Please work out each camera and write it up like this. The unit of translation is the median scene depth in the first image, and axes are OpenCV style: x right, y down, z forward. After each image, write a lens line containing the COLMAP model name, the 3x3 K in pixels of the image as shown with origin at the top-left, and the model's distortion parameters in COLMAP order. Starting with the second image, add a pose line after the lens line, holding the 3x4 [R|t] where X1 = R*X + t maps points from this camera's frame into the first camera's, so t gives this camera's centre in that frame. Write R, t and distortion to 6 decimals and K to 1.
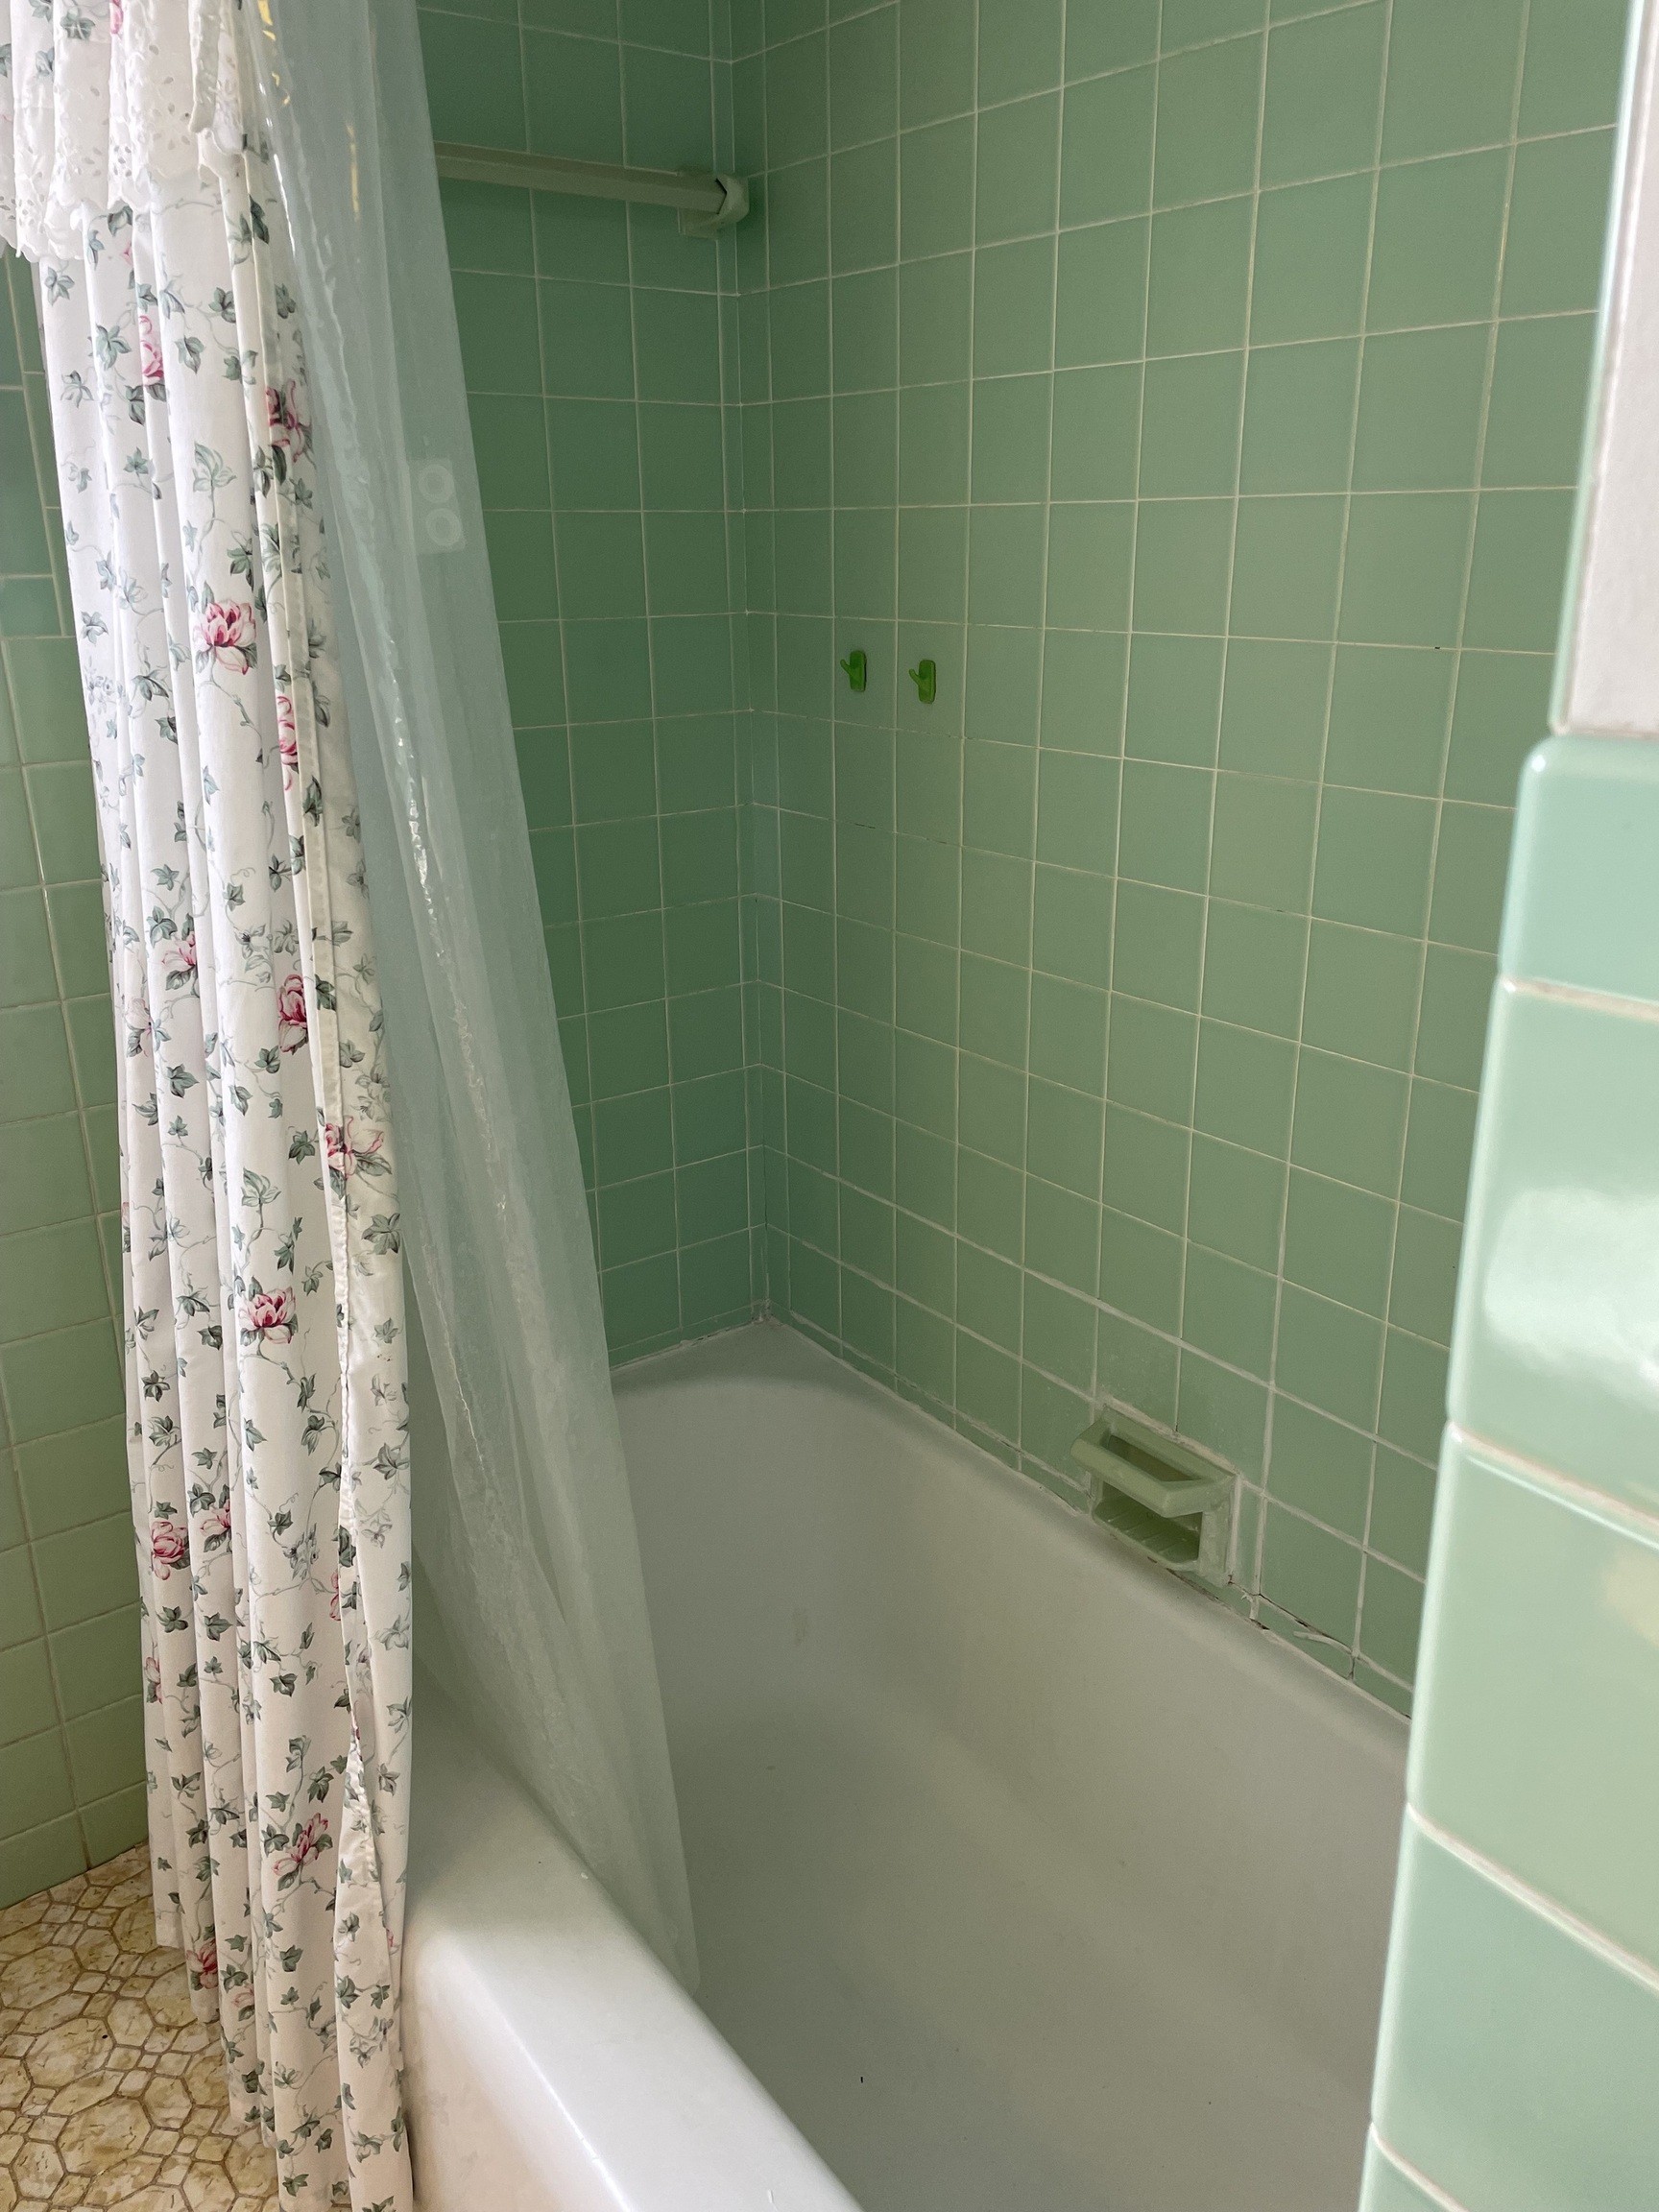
lens RADIAL K [[1789.2, 0, 830.0], [0, 1789.2, 1070.9], [0, 0, 1]] dist [0.075684, -0.106468]
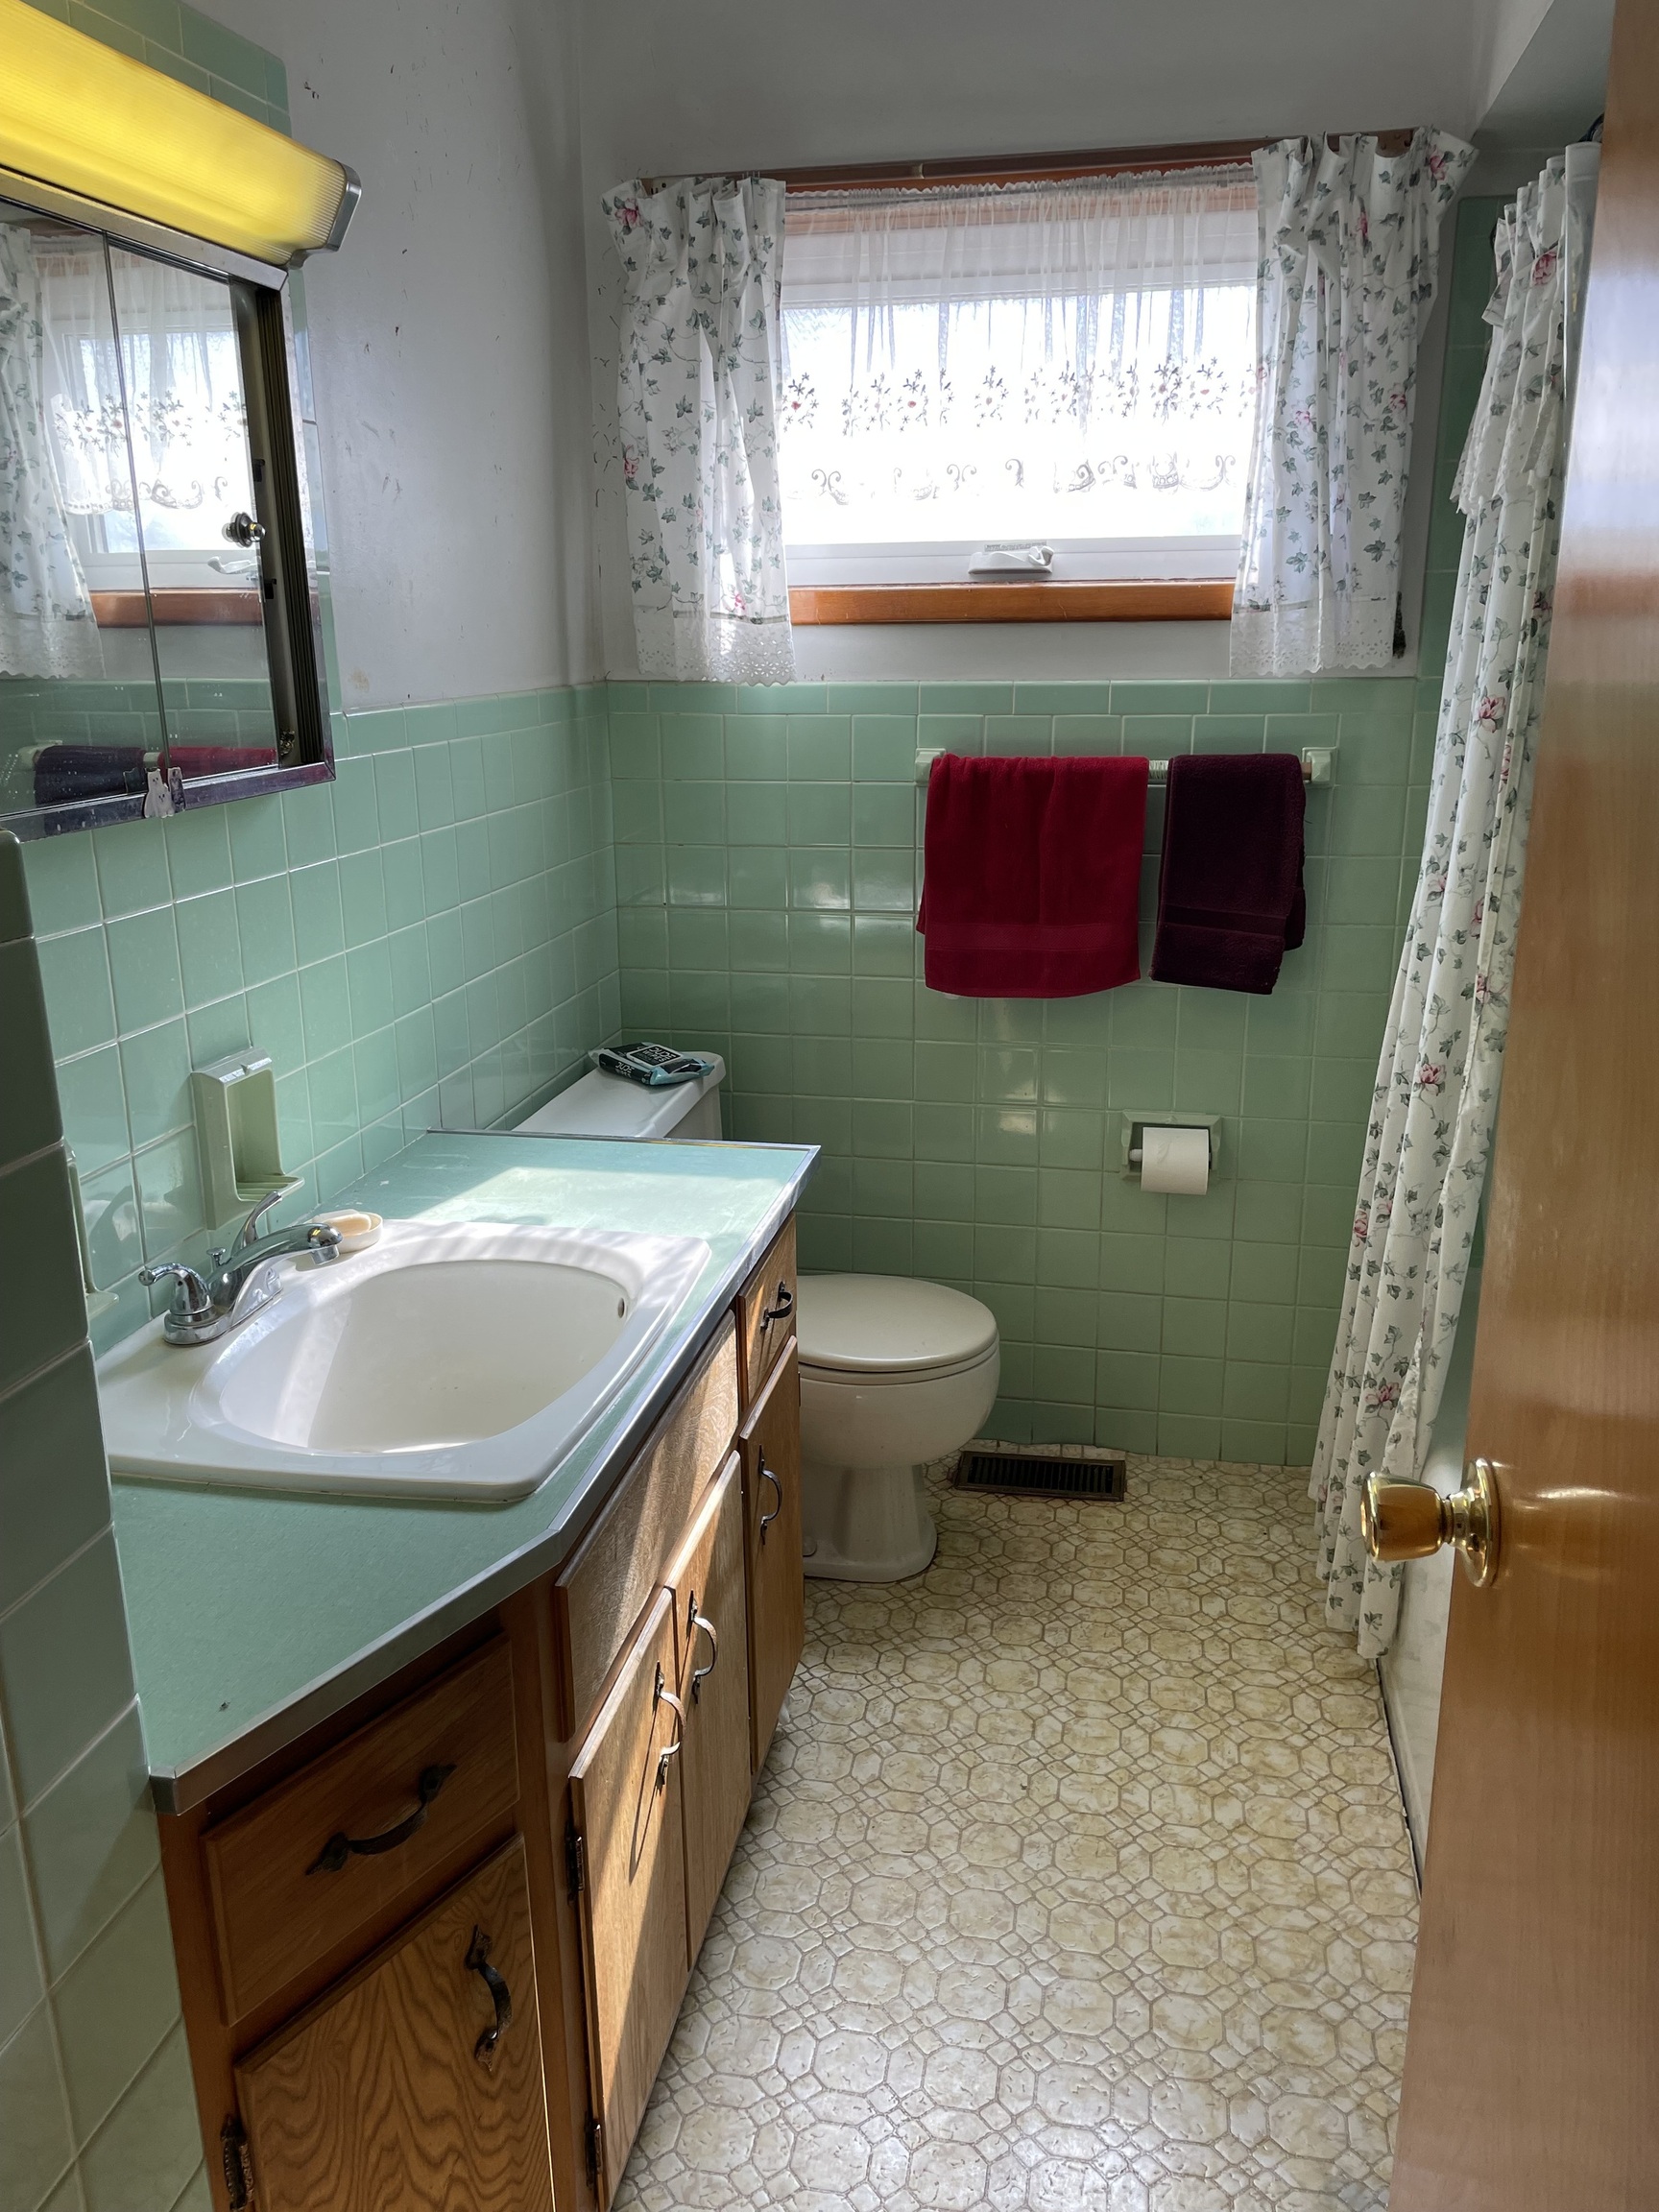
lens RADIAL K [[1669.0, 0, 834.8], [0, 1669.0, 1068.0], [0, 0, 1]] dist [0.131736, -0.136323]
pose [[0.675602, 0.203026, -0.708761, 0.525349], [-0.249304, 0.967618, 0.039537, 0.216441], [0.693837, 0.149986, 0.704340, -0.677636]]
